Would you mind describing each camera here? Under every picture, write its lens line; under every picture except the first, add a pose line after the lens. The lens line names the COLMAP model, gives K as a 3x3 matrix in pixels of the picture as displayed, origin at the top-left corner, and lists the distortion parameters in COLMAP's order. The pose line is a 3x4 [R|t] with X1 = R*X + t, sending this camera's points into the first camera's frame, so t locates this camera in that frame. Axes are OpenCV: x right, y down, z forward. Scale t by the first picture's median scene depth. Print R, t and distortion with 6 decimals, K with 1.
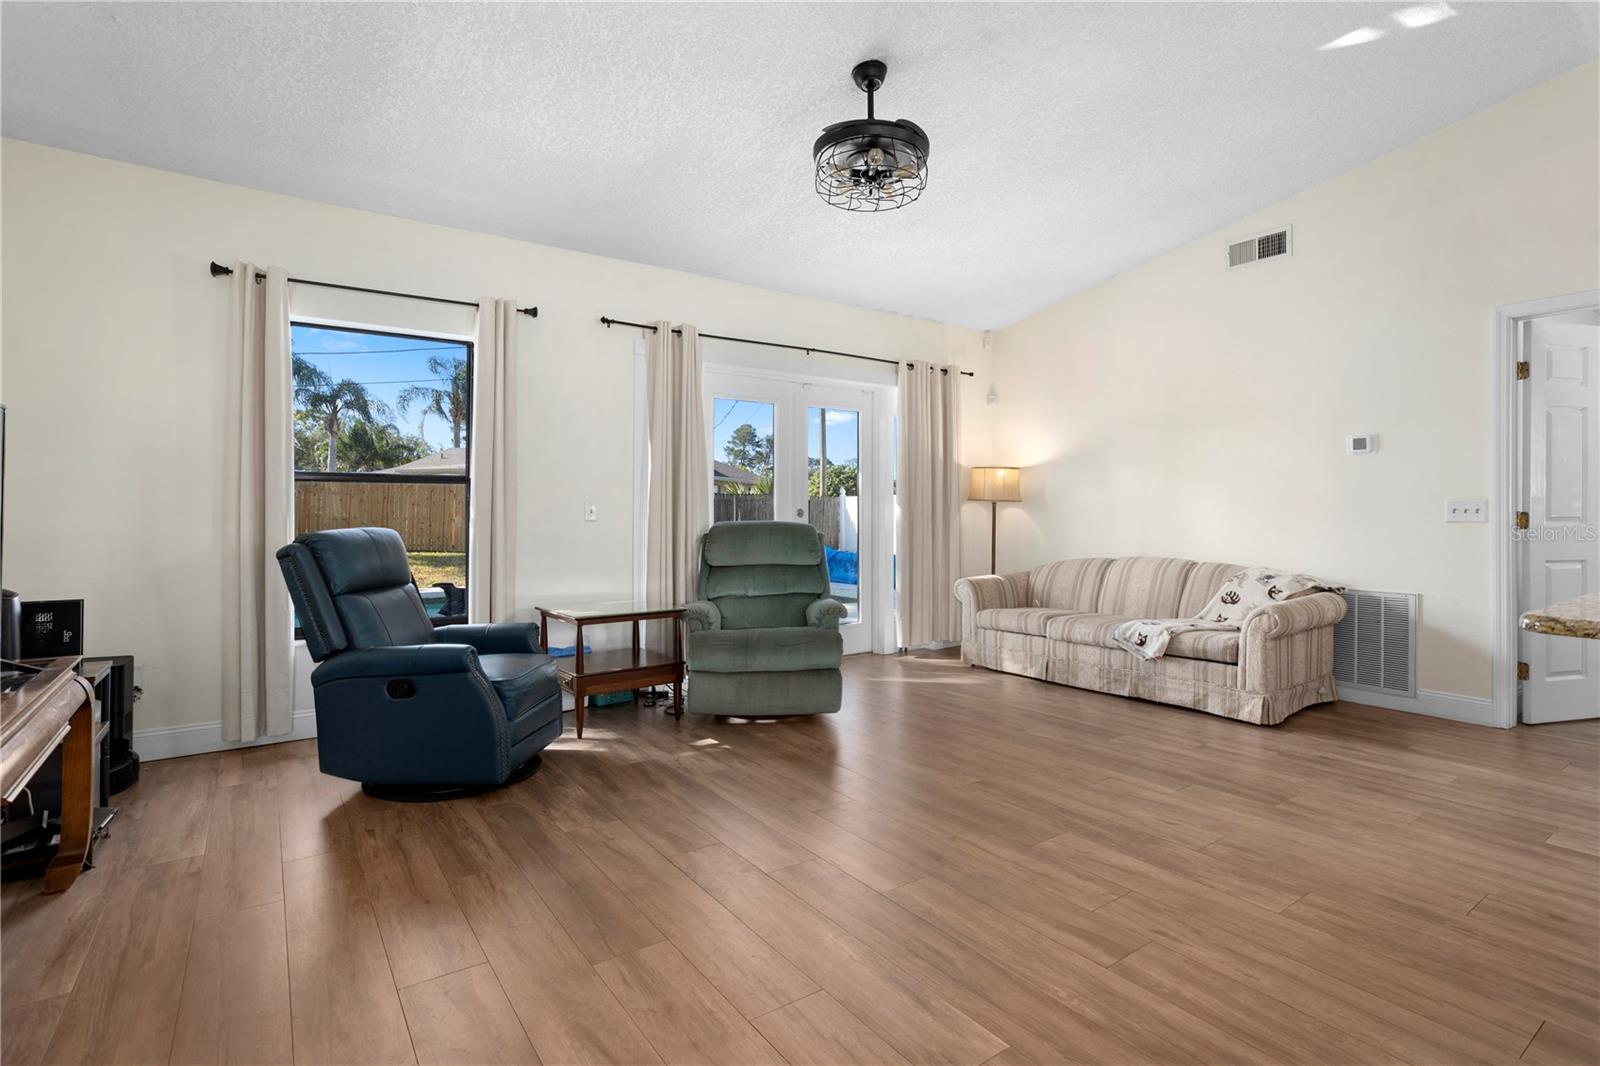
lens RADIAL K [[773.5, 0, 801.0], [0, 773.5, 516.6], [0, 0, 1]] dist [-0.050880, 0.034049]
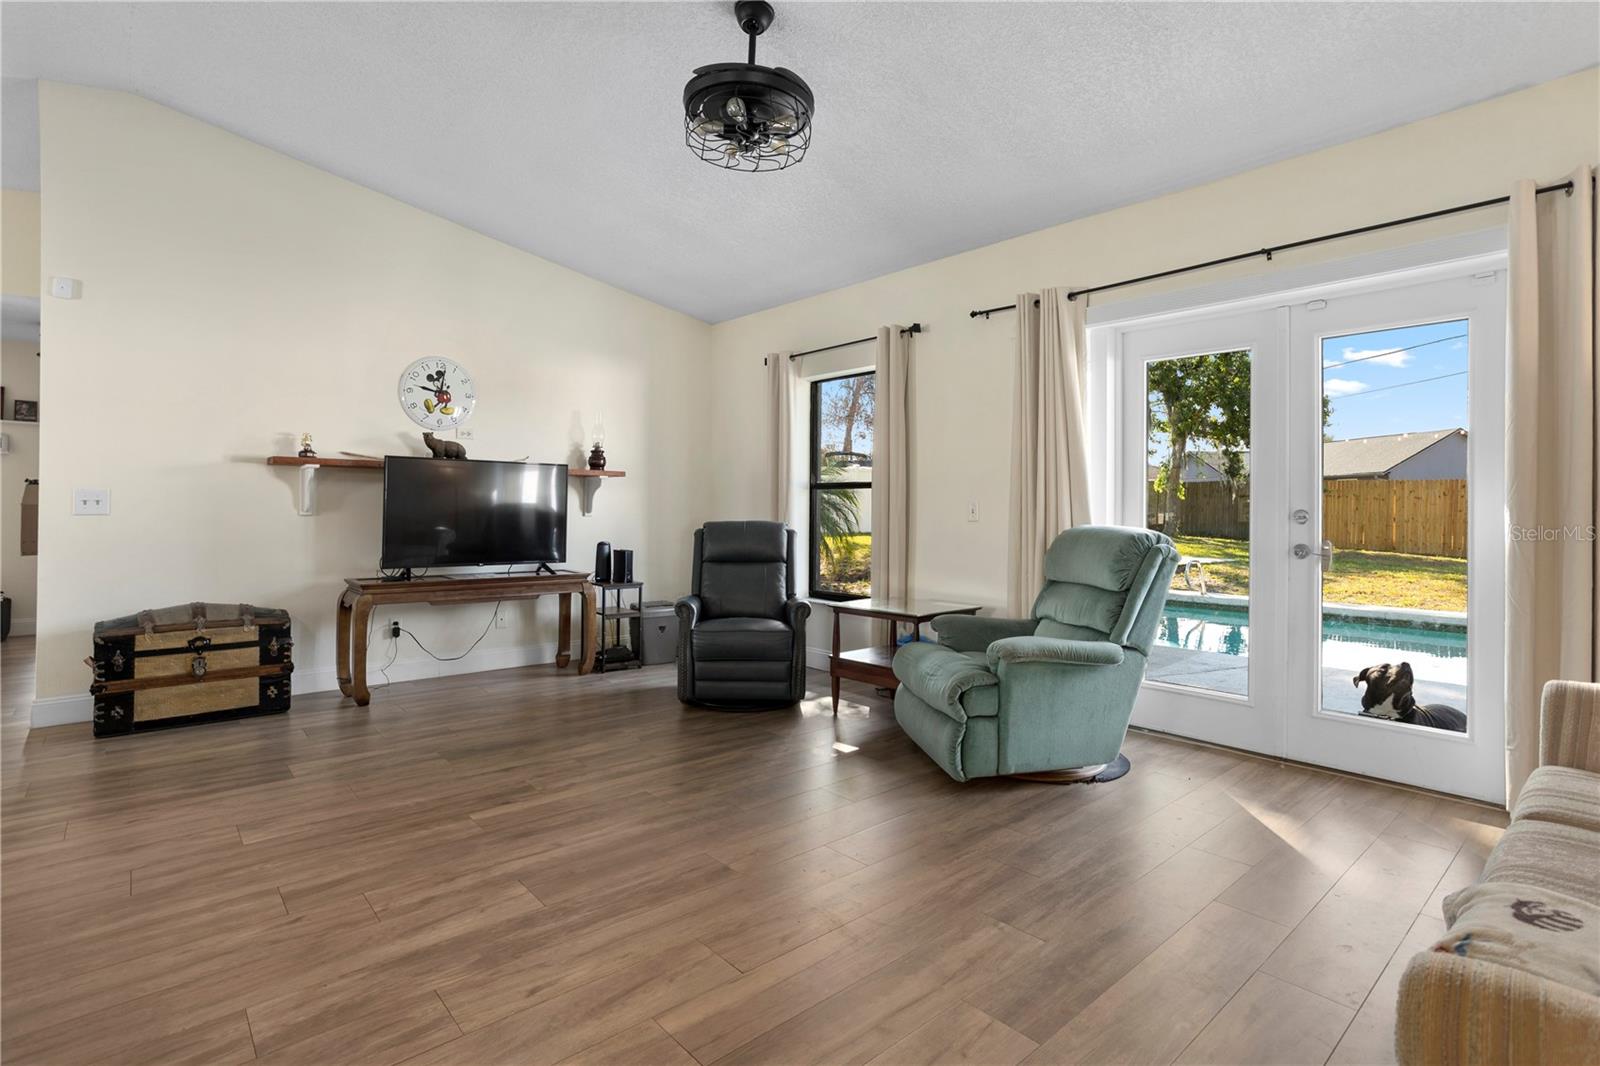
lens RADIAL K [[773.5, 0, 801.0], [0, 773.5, 516.6], [0, 0, 1]] dist [-0.050880, 0.034049]
pose [[0.109379, 0.006281, -0.993980, 1.302618], [-0.010300, 0.999934, 0.005185, -0.005912], [0.993947, 0.009671, 0.109437, 1.304718]]
